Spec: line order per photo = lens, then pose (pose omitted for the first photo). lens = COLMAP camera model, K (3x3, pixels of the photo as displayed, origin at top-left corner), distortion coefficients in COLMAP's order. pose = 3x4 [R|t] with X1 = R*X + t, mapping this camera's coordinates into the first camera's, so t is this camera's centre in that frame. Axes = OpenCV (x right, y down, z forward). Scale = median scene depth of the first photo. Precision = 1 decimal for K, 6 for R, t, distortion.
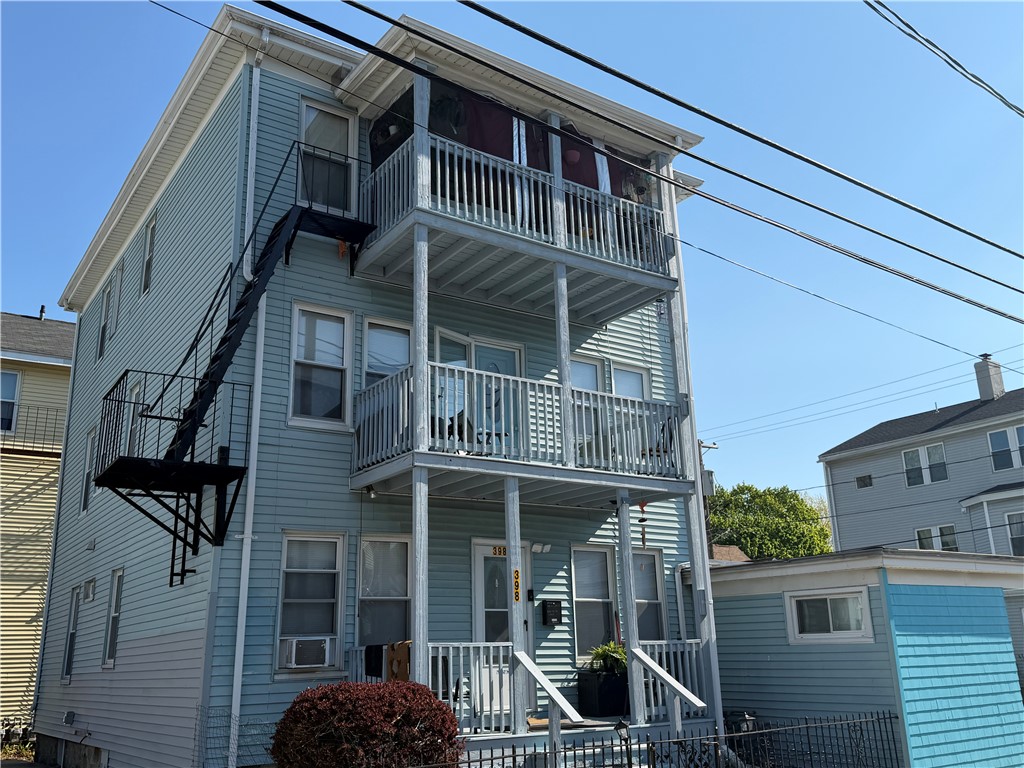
lens RADIAL K [[920.0, 0, 517.0], [0, 920.0, 382.9], [0, 0, 1]] dist [0.042354, -0.071020]
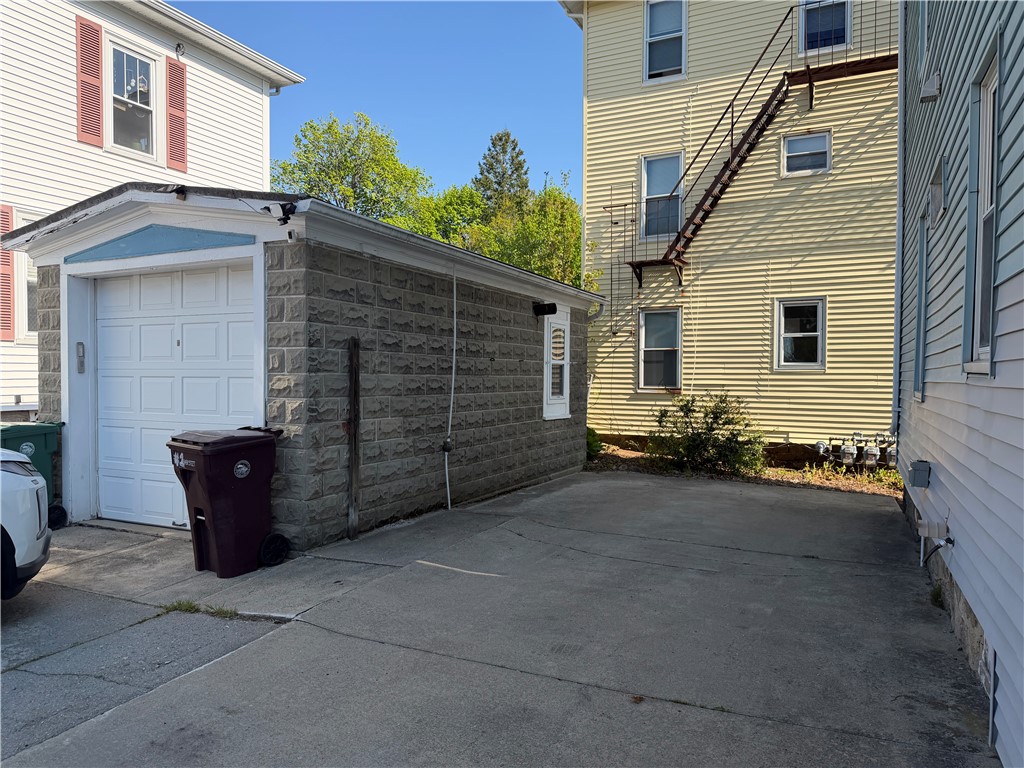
lens RADIAL K [[726.0, 0, 483.8], [0, 726.0, 390.2], [0, 0, 1]] dist [0.002097, -0.011039]
pose [[0.482277, 0.055946, -0.874231, -0.338598], [0.229628, 0.954990, 0.187790, 0.251166], [0.845387, -0.291315, 0.447723, 0.820241]]
